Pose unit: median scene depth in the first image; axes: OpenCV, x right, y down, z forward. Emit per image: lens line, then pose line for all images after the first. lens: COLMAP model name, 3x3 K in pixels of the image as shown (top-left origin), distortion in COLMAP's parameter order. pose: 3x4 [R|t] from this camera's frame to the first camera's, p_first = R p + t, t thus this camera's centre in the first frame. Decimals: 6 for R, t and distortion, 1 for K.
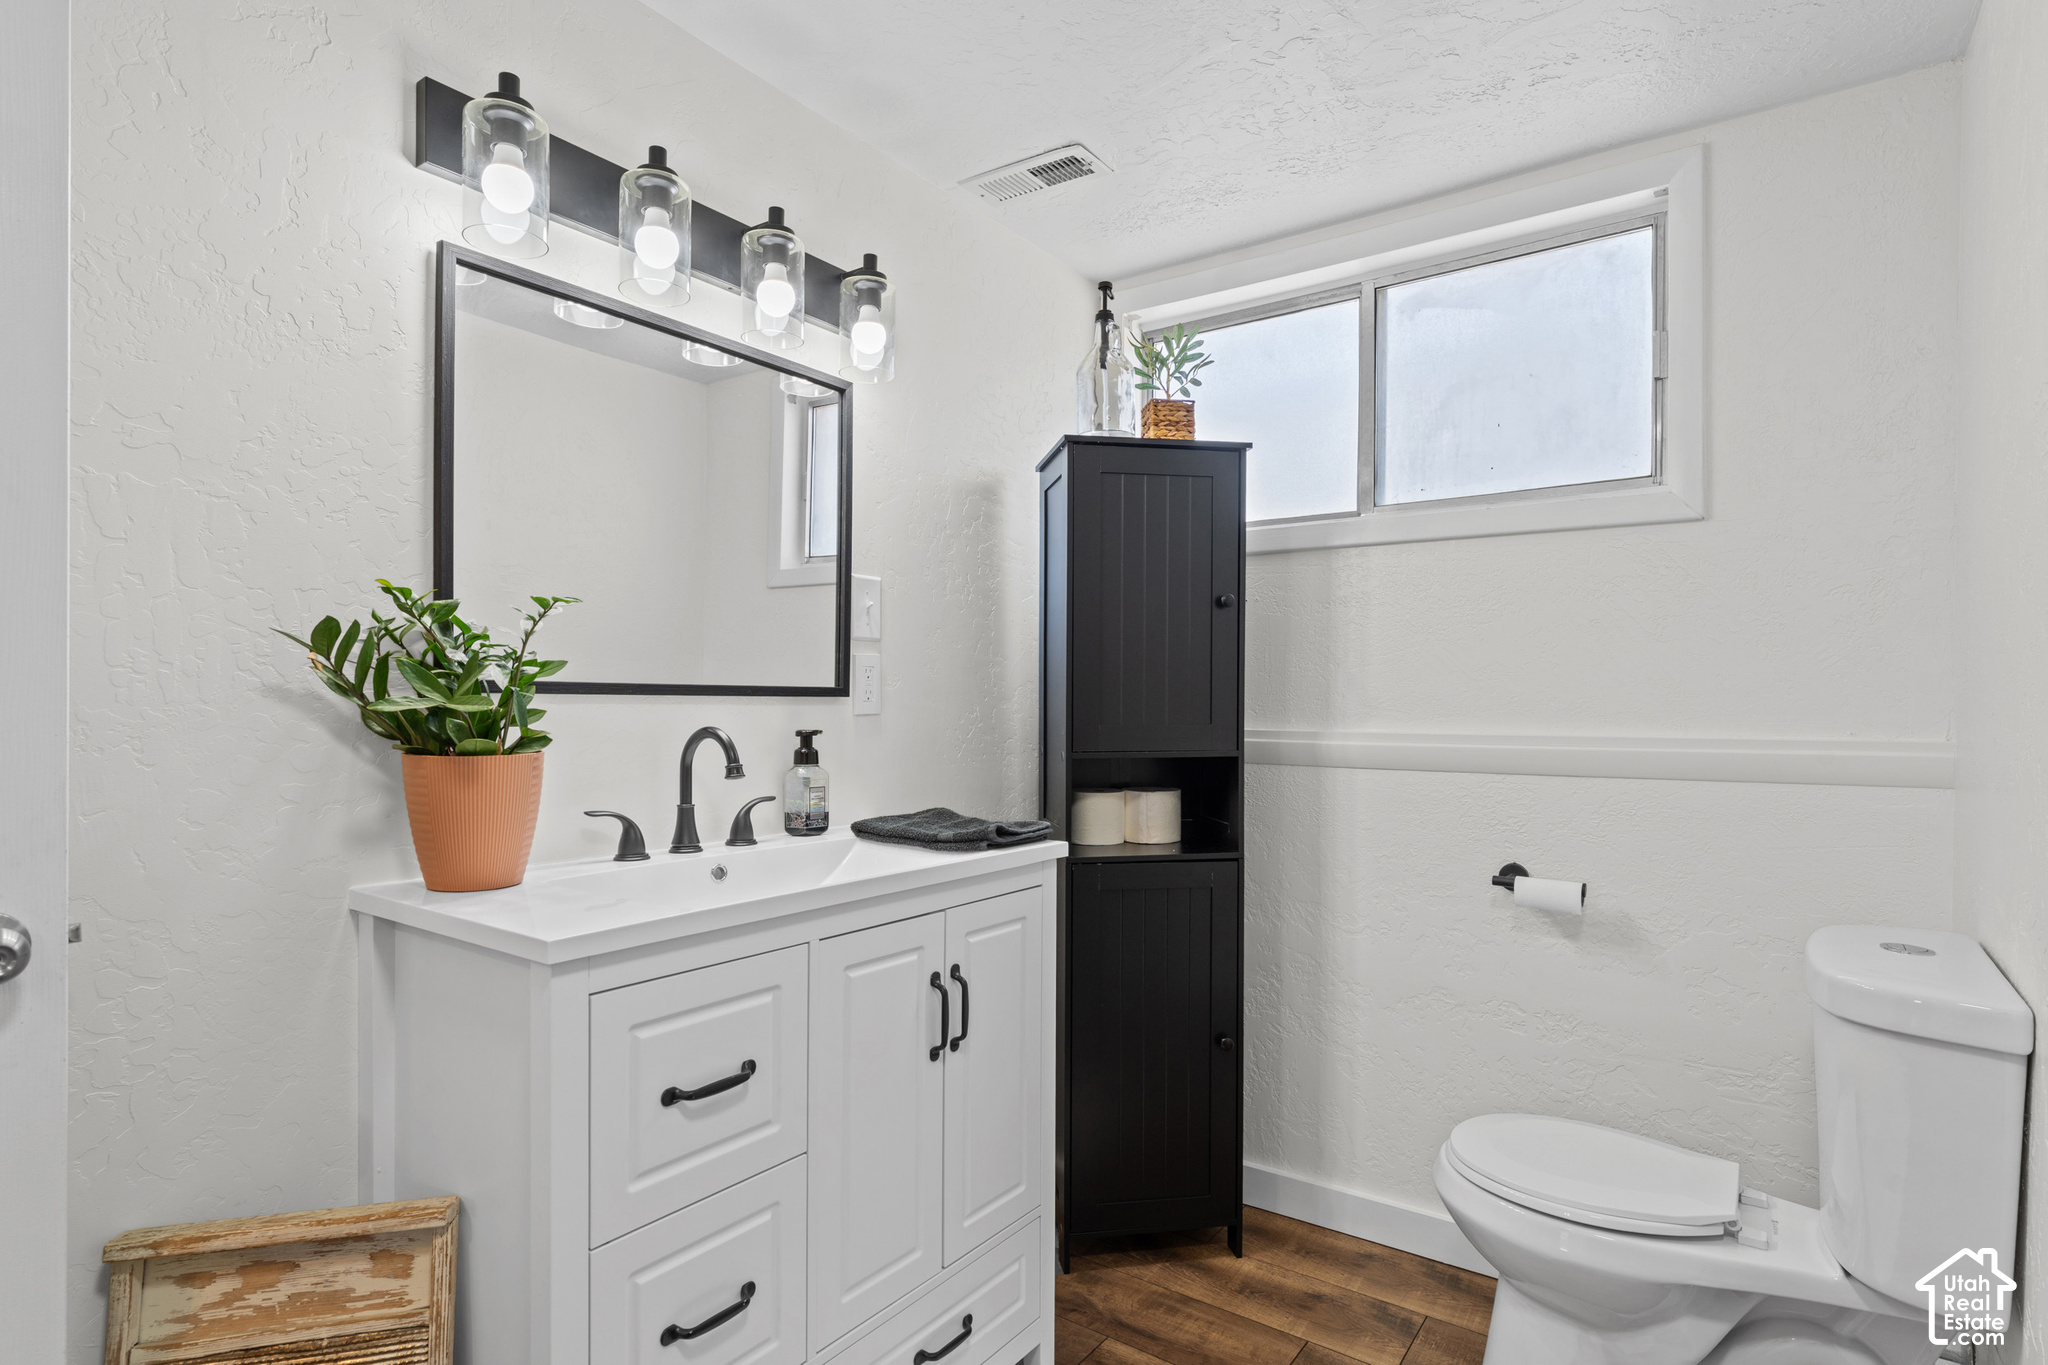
lens RADIAL K [[1060.1, 0, 1028.5], [0, 1060.1, 708.6], [0, 0, 1]] dist [0.016492, 0.000606]
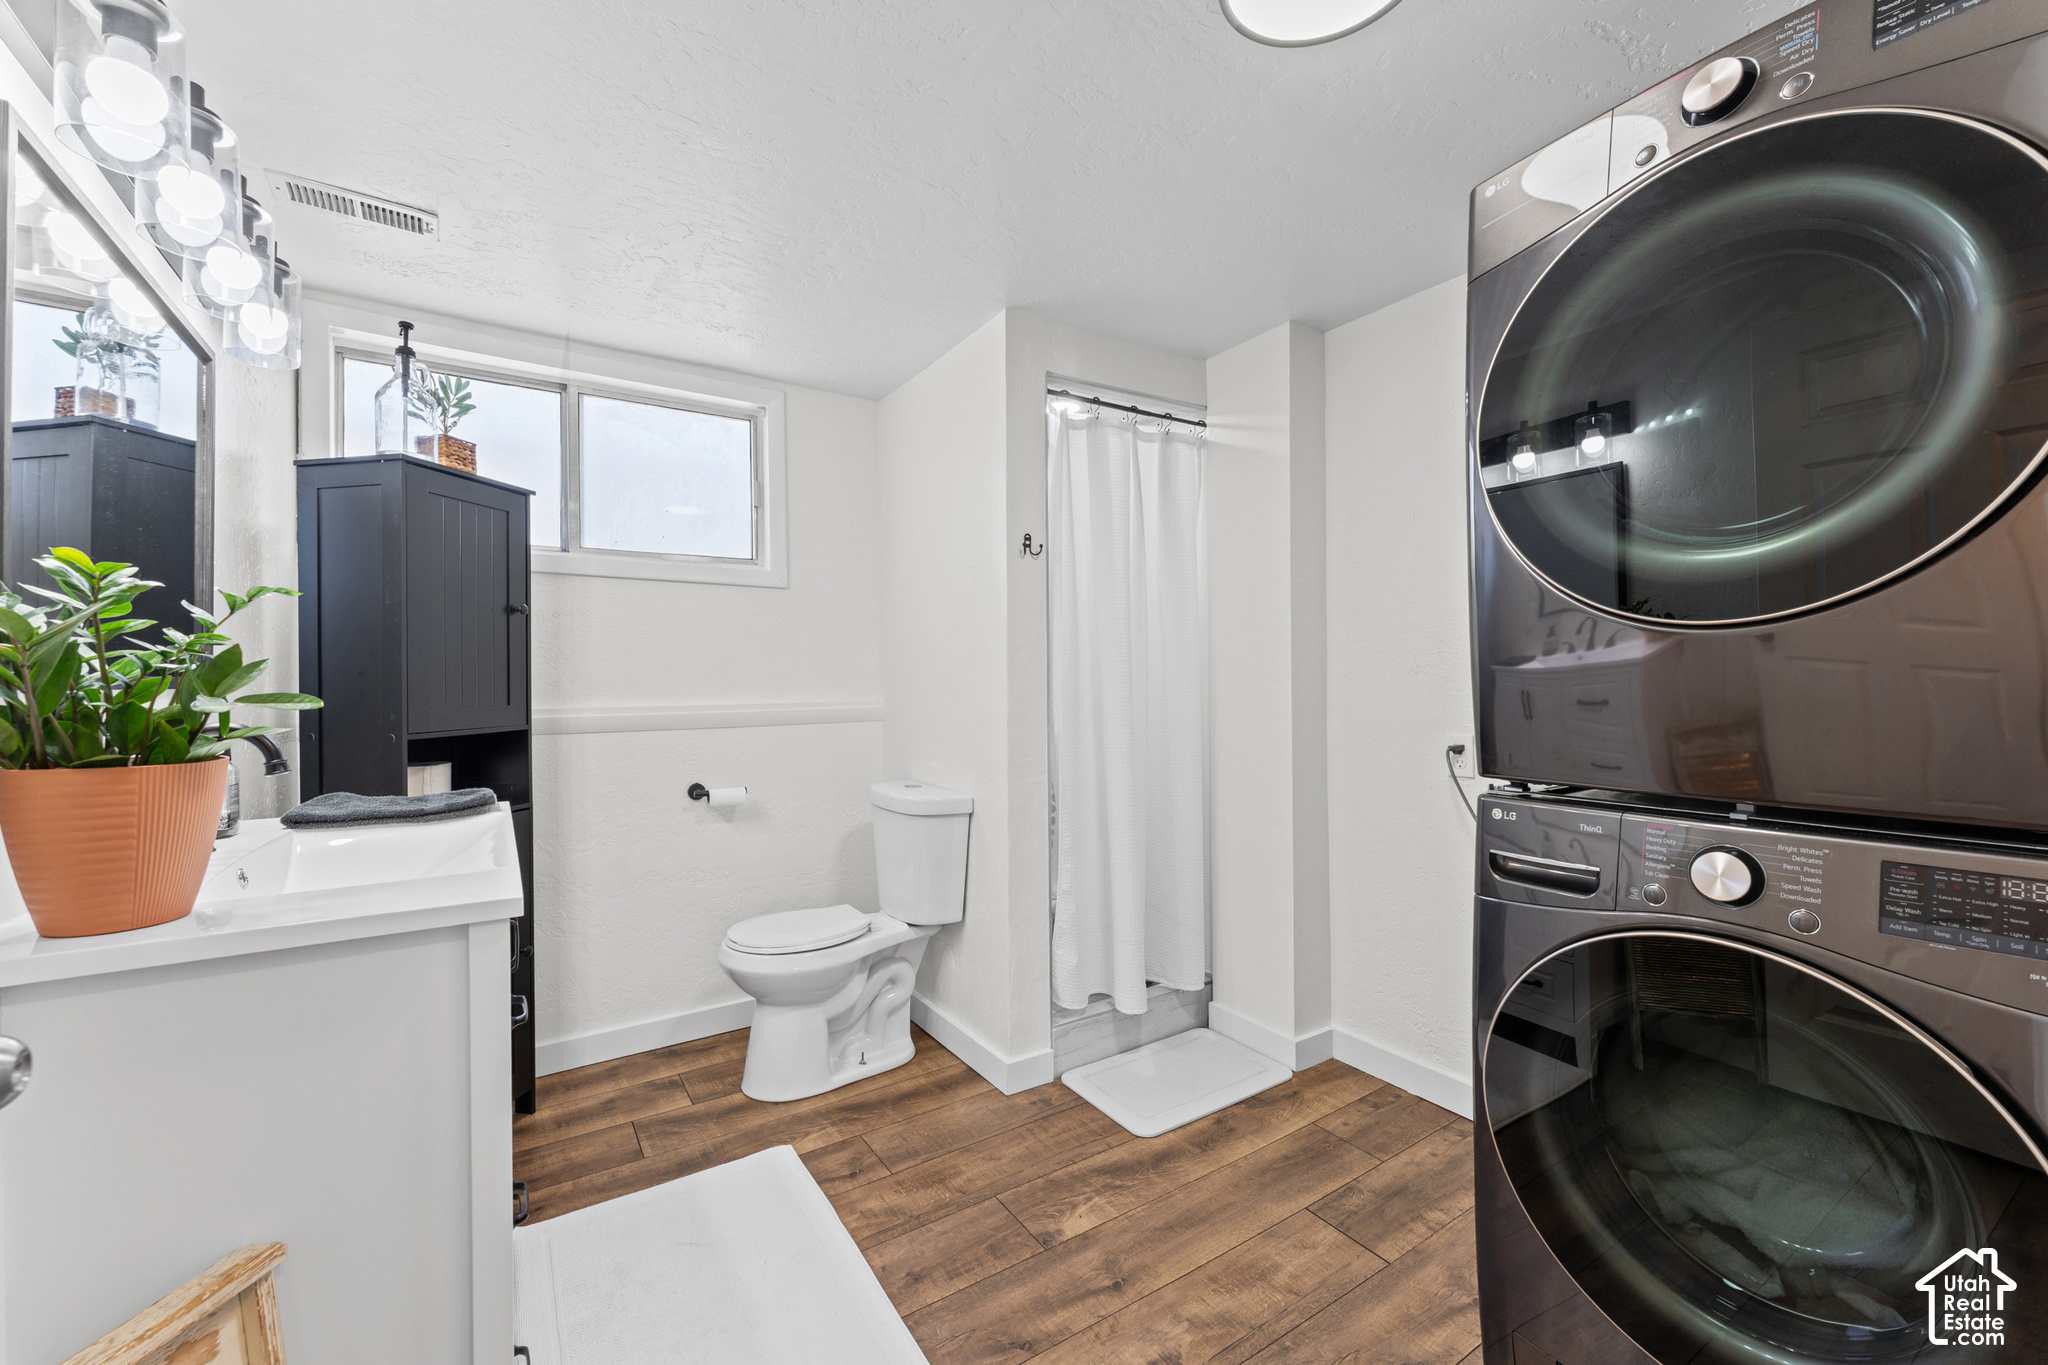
lens RADIAL K [[816.3, 0, 1023.5], [0, 816.3, 676.9], [0, 0, 1]] dist [-0.002850, -0.000012]
pose [[0.361447, -0.003827, 0.932385, -0.534053], [0.016303, 0.999865, -0.002217, -0.007080], [-0.932250, 0.016002, 0.361460, 0.074558]]
